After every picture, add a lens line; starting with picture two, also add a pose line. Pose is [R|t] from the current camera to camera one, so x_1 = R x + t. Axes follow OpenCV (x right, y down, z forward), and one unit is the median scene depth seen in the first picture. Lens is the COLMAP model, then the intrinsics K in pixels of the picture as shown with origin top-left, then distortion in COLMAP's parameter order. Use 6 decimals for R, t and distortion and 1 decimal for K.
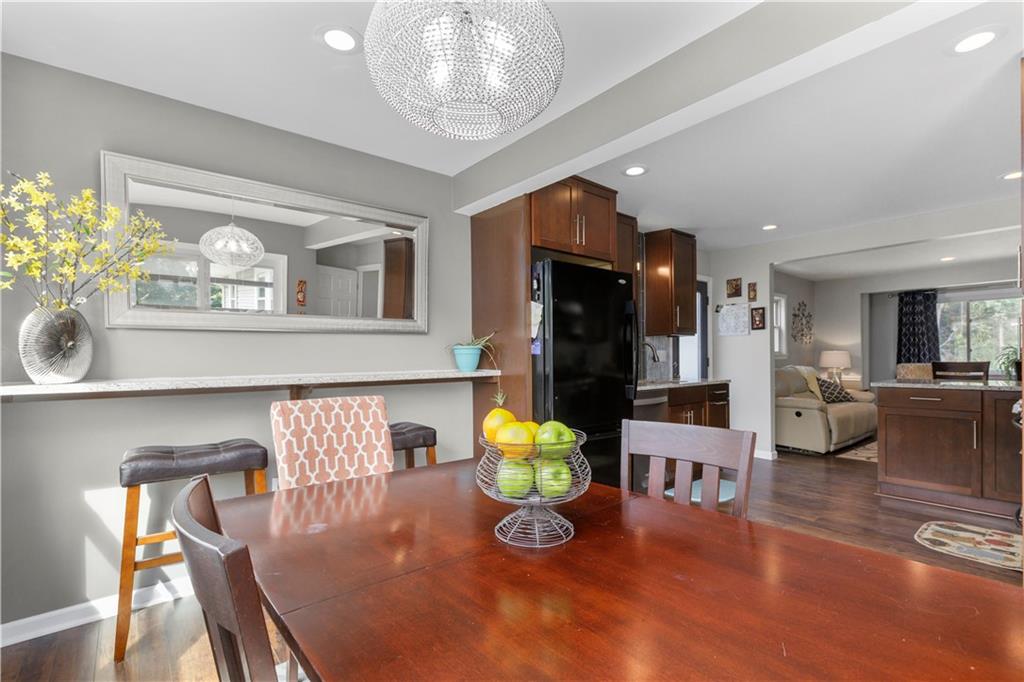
lens RADIAL K [[469.5, 0, 511.8], [0, 469.5, 362.6], [0, 0, 1]] dist [-0.000918, -0.000944]
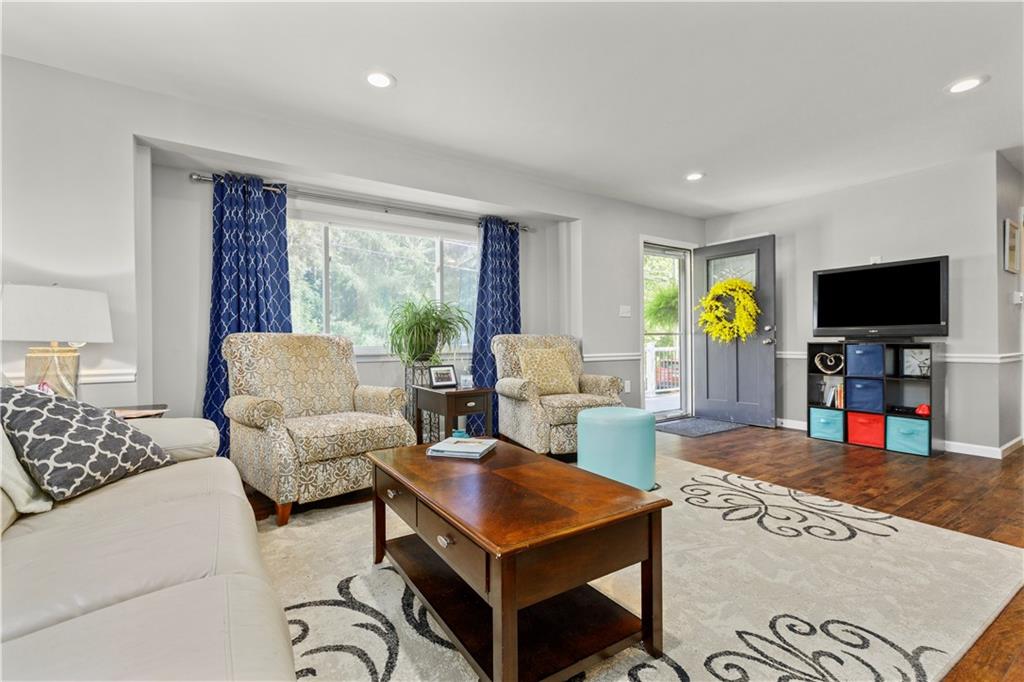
lens RADIAL K [[463.0, 0, 512.0], [0, 463.0, 341.0], [0, 0, 1]] dist [0.002198, 0.000175]
pose [[0.115616, 0.007850, 0.993263, 0.489311], [0.014577, 0.999848, -0.009599, 0.017935], [-0.993187, 0.015589, 0.115484, 0.773032]]
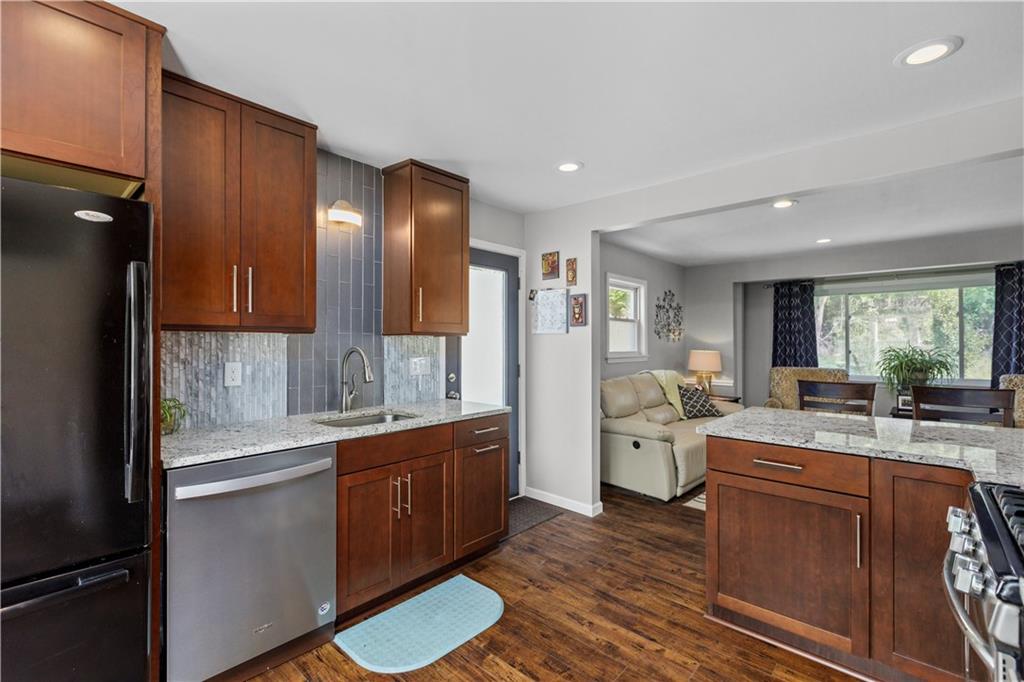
lens RADIAL K [[463.0, 0, 512.0], [0, 463.0, 341.0], [0, 0, 1]] dist [0.002198, 0.000175]
pose [[0.989293, 0.011697, 0.145475, 0.265212], [-0.009695, 0.999848, -0.014469, -0.030112], [-0.145622, 0.012903, 0.989256, 0.271947]]
